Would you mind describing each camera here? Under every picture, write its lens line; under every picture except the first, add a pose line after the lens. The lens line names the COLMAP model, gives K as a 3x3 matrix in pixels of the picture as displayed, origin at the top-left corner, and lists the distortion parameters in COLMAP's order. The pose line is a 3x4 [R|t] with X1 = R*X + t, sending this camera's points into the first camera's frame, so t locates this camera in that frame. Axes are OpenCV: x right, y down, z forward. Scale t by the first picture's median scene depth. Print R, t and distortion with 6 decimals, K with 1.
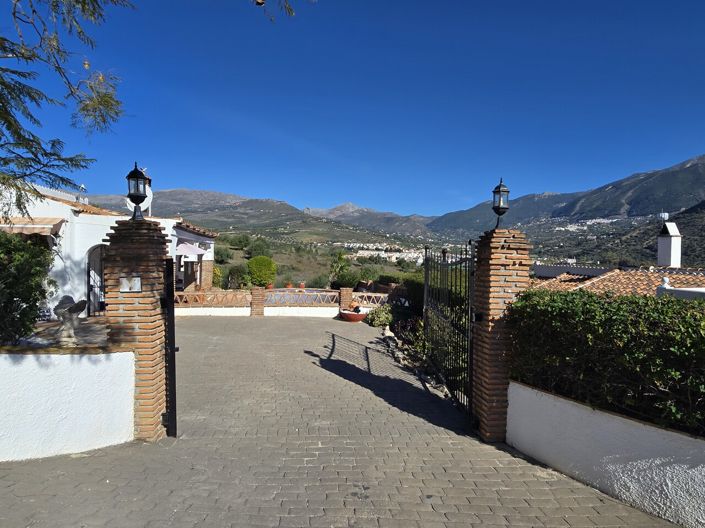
lens RADIAL K [[409.3, 0, 350.0], [0, 409.3, 256.5], [0, 0, 1]] dist [0.002922, 0.000010]
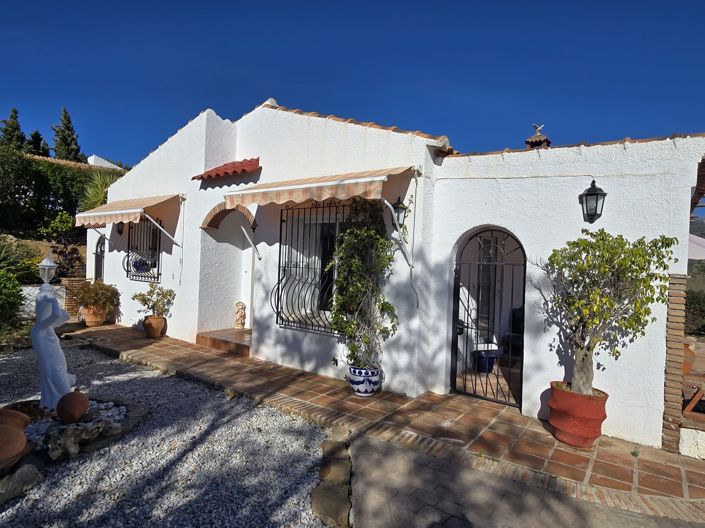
lens RADIAL K [[409.3, 0, 352.5], [0, 409.3, 262.1], [0, 0, 1]] dist [0.002922, 0.000010]
pose [[0.685005, 0.021568, -0.728219, -0.395911], [-0.039870, 0.999174, -0.007910, 0.015239], [0.727447, 0.034452, 0.685299, 0.616721]]
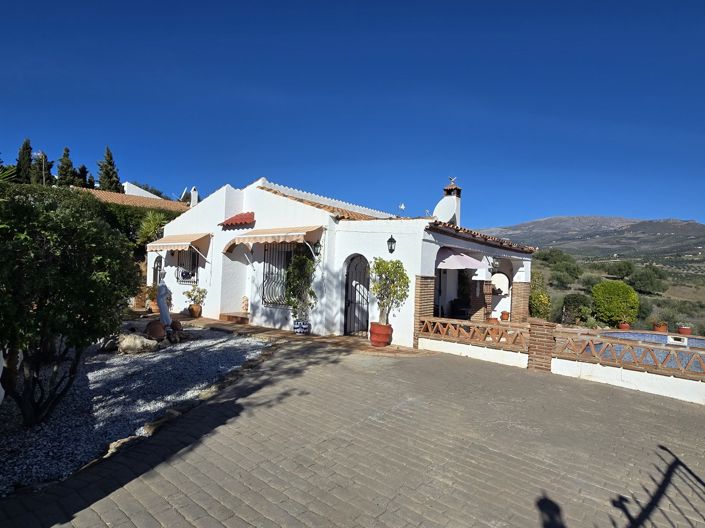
lens RADIAL K [[409.3, 0, 350.7], [0, 409.3, 260.4], [0, 0, 1]] dist [0.002922, 0.000010]
pose [[0.654601, -0.010336, -0.755904, 0.044834], [-0.036194, 0.998331, -0.044994, 0.024039], [0.755108, 0.056812, 0.653135, 0.418507]]
